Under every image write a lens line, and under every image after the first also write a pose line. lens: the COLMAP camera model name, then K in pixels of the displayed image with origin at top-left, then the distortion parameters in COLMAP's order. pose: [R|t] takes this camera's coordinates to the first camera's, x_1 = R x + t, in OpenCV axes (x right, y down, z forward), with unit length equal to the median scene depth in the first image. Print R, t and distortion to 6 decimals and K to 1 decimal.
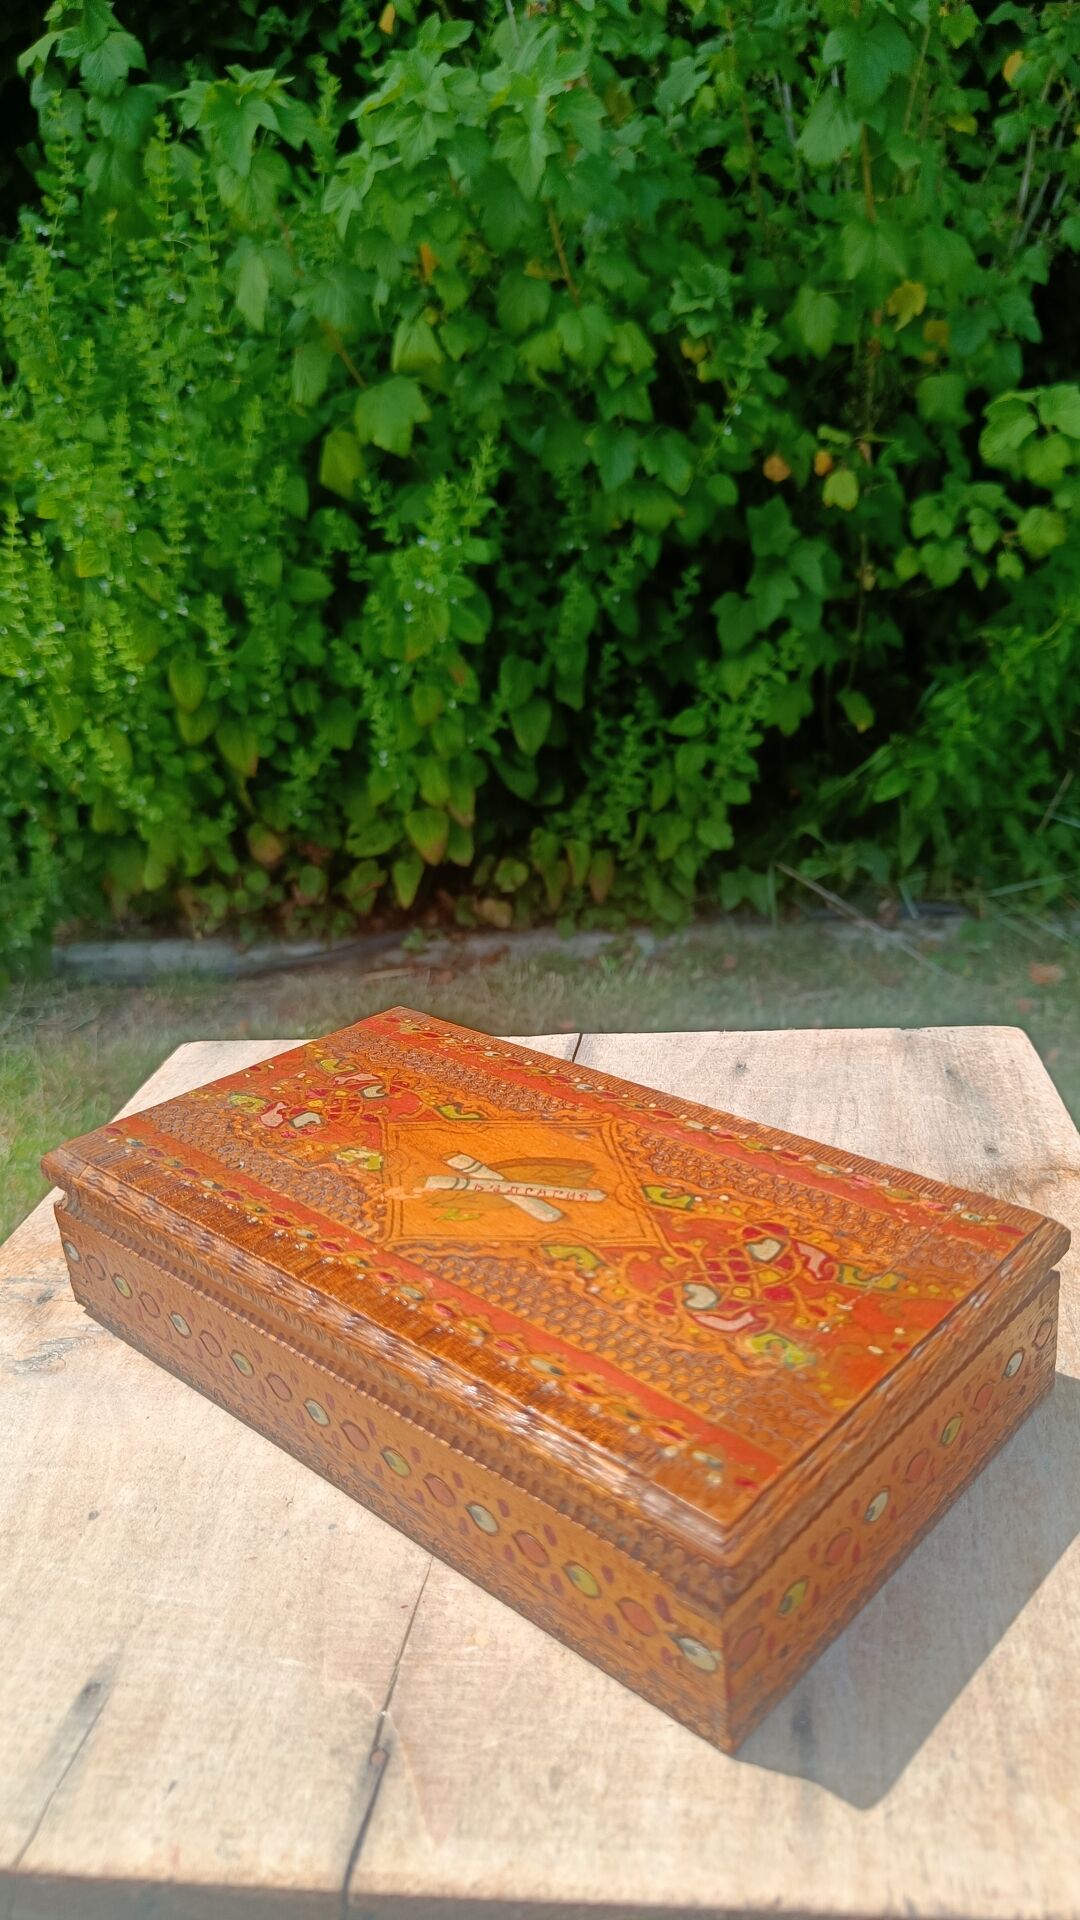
lens RADIAL K [[1380.4, 0, 560.3], [0, 1380.4, 967.4], [0, 0, 1]] dist [-0.009470, -0.000515]
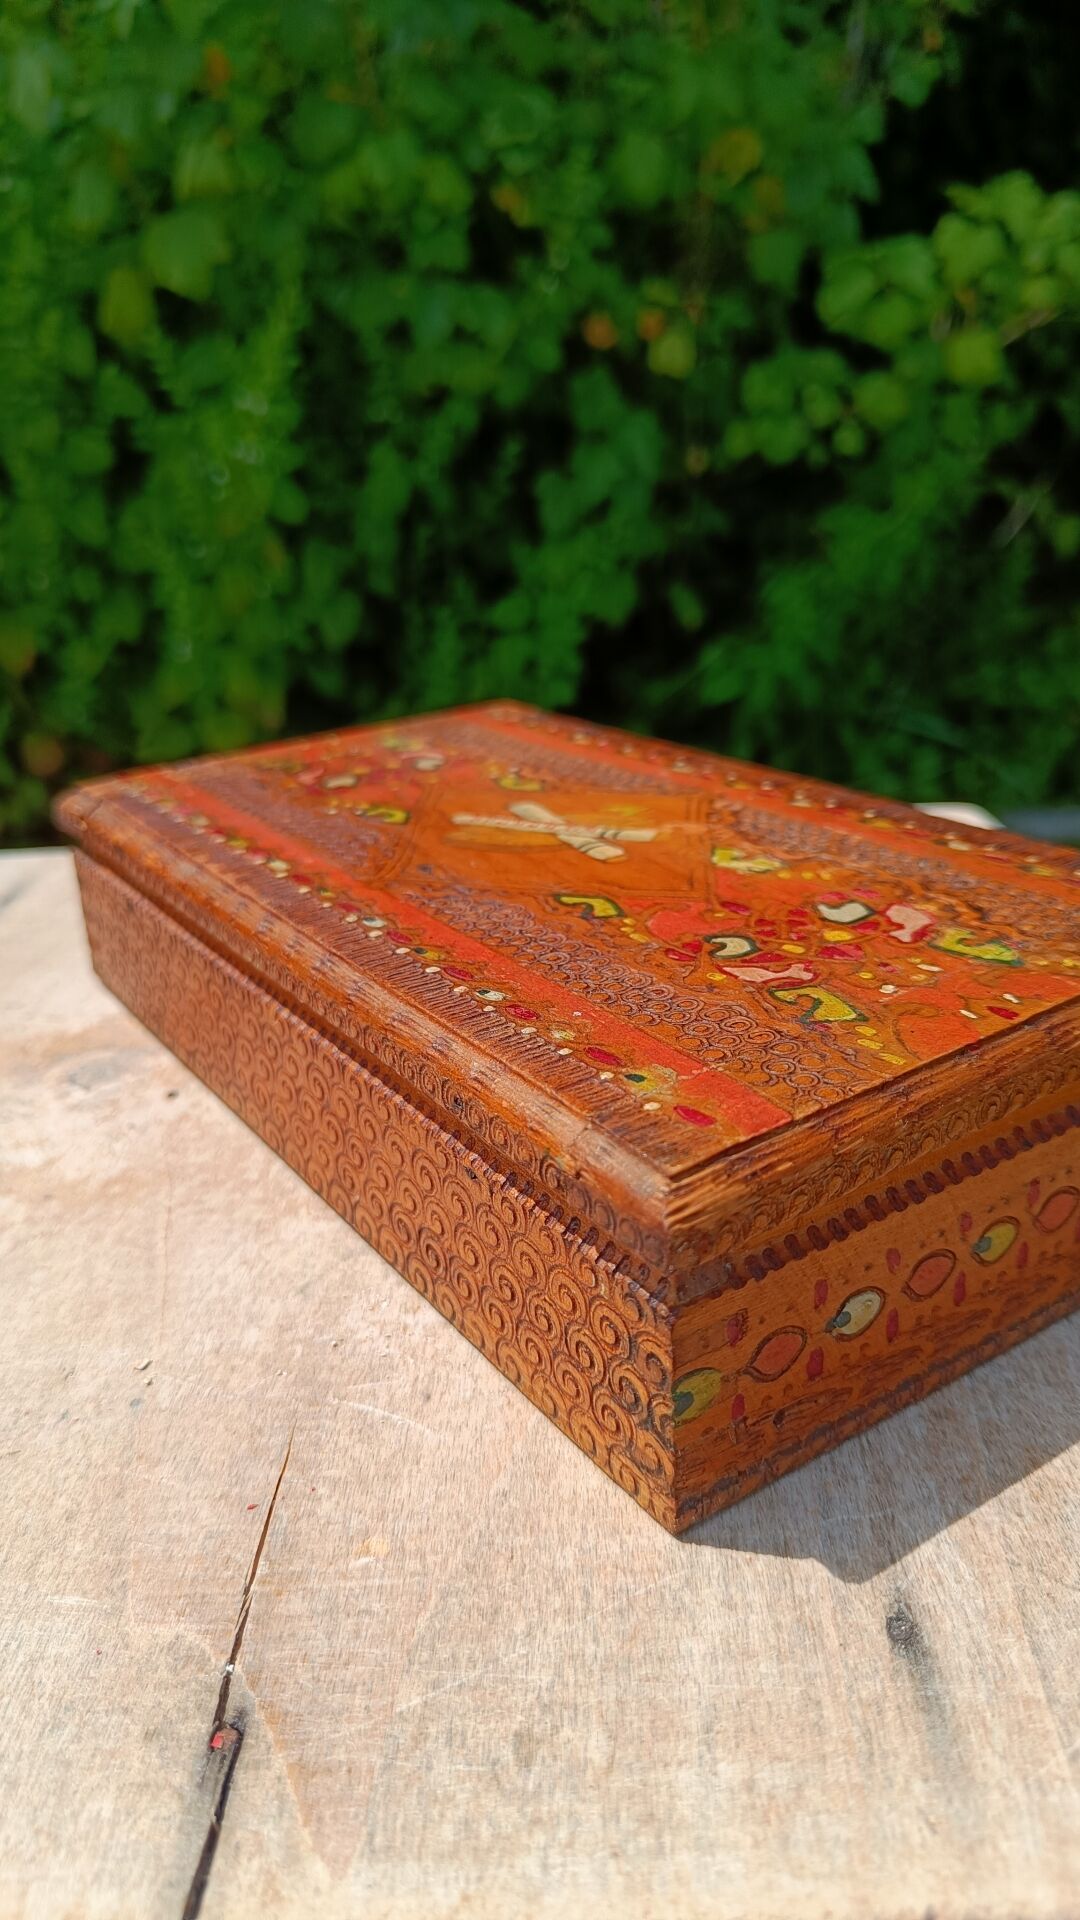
lens RADIAL K [[1404.9, 0, 525.9], [0, 1404.9, 993.1], [0, 0, 1]] dist [-0.056894, 0.040083]
pose [[0.993231, -0.026019, 0.113208, -0.009599], [0.020765, 0.998663, 0.047349, 0.034739], [-0.114288, -0.044677, 0.992443, 0.062190]]
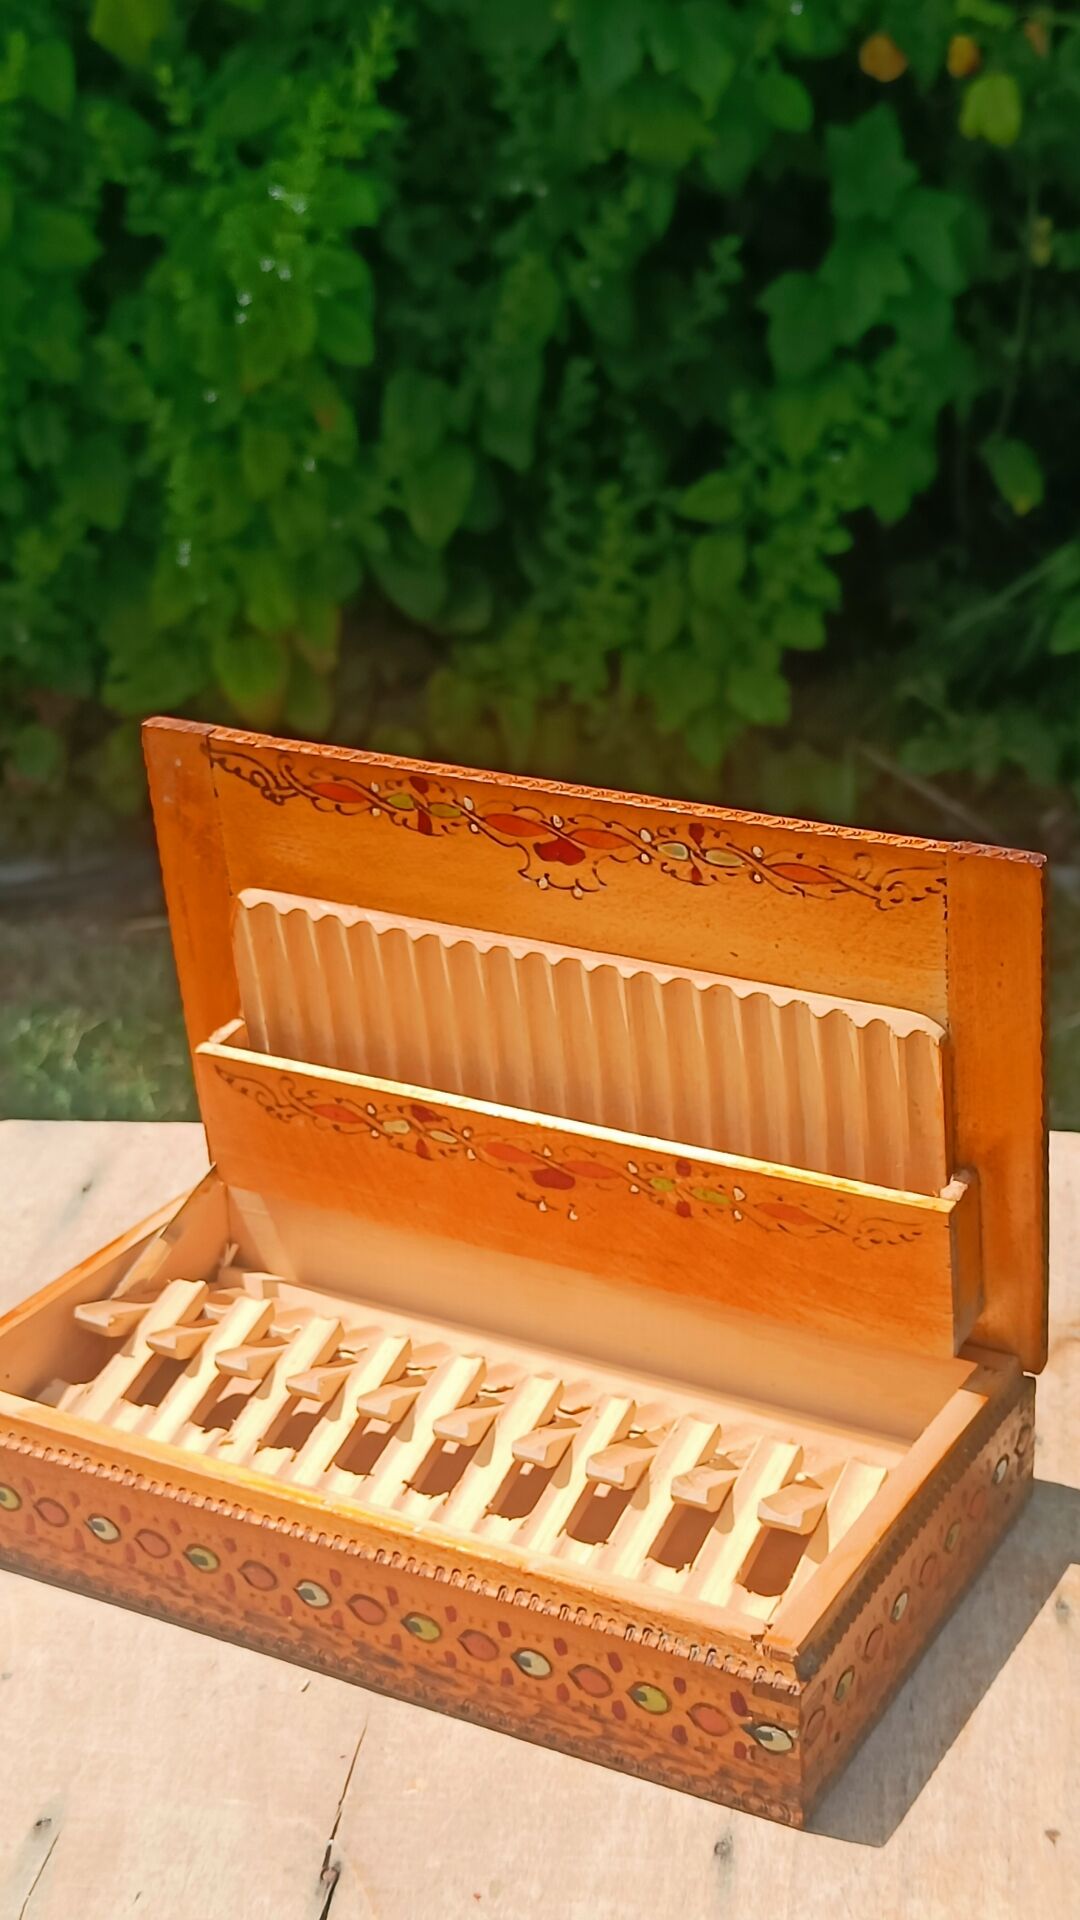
lens RADIAL K [[2819.2, 0, 579.1], [0, 2819.2, 954.7], [0, 0, 1]] dist [0.134727, -0.633857]
pose [[0.998683, 0.028297, 0.042785, -0.008222], [-0.030023, 0.998738, 0.040253, -0.037076], [-0.041592, -0.041485, 0.998273, -0.185720]]
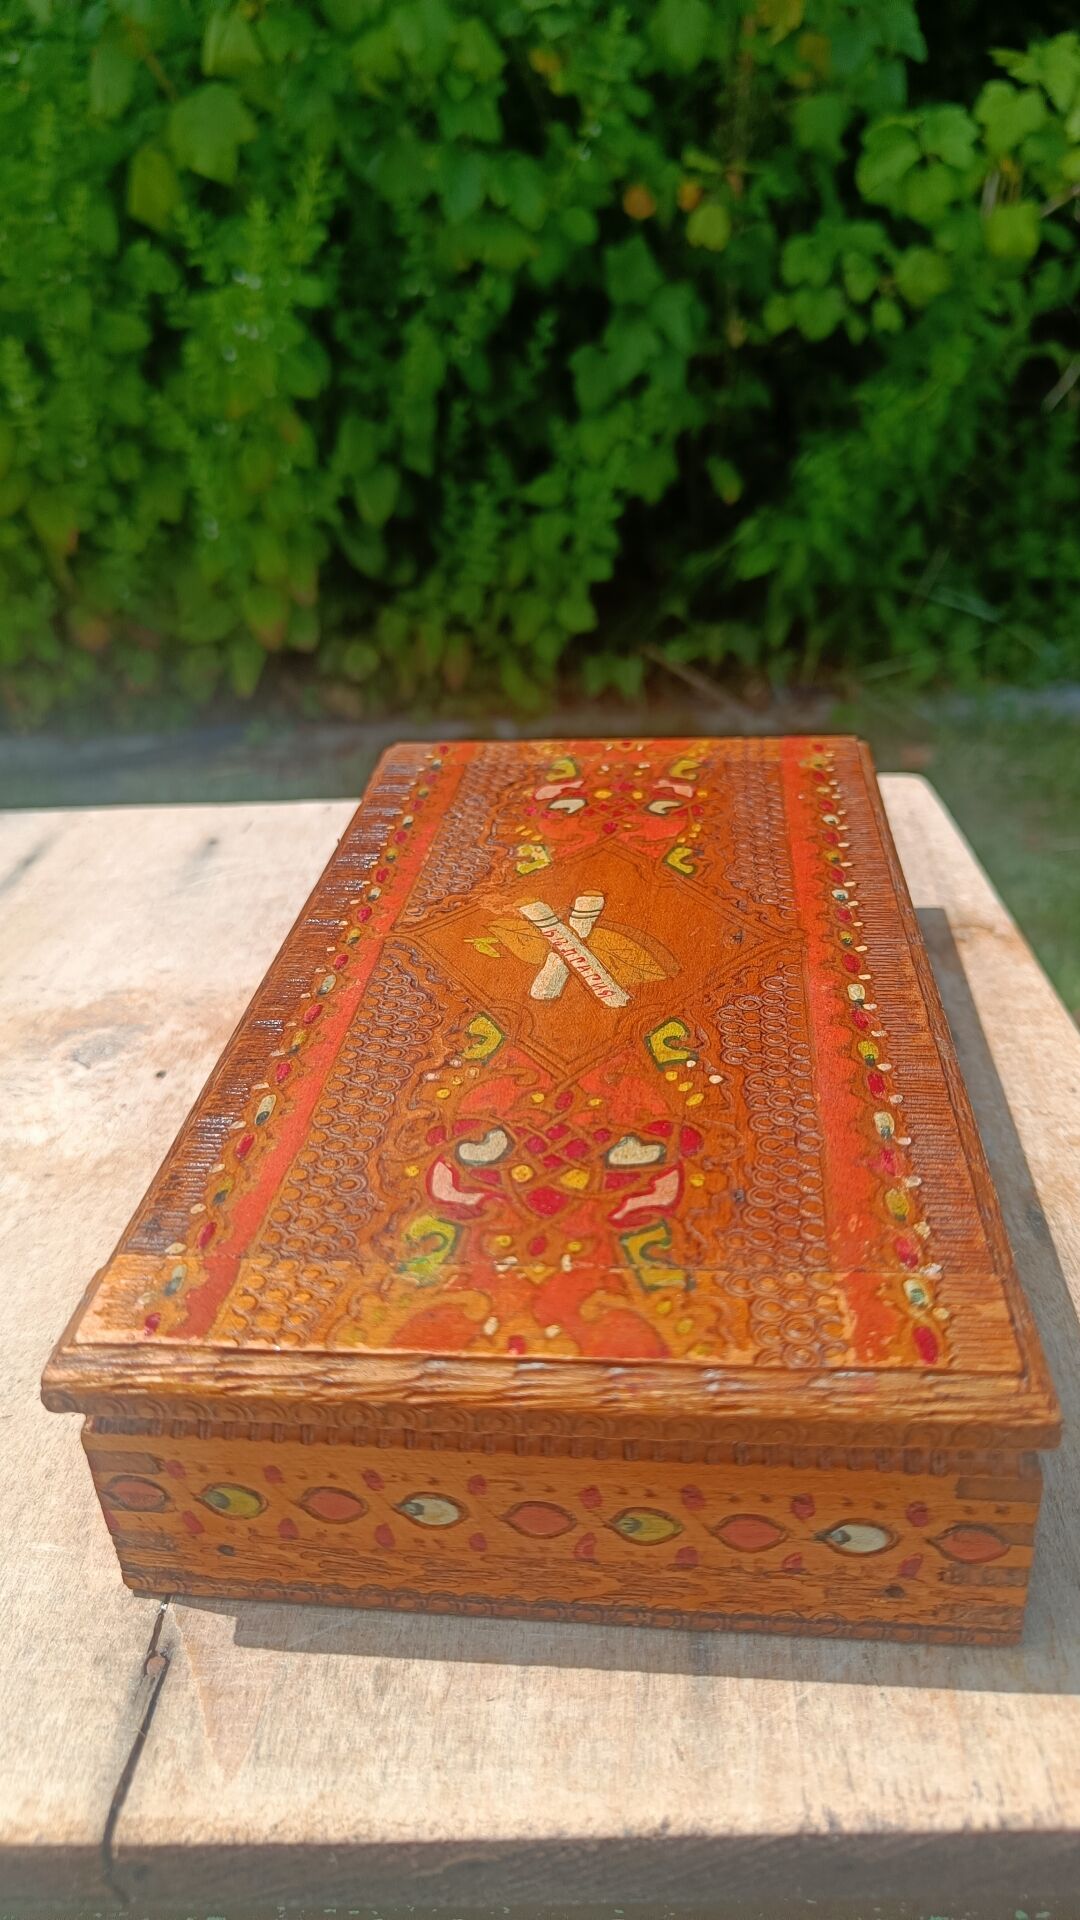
lens RADIAL K [[1387.0, 0, 535.3], [0, 1387.0, 952.2], [0, 0, 1]] dist [-0.019700, 0.001911]
pose [[0.996593, -0.025355, 0.078487, 0.004942], [0.015116, 0.991608, 0.128398, 0.011866], [-0.081084, -0.126774, 0.988612, 0.040696]]
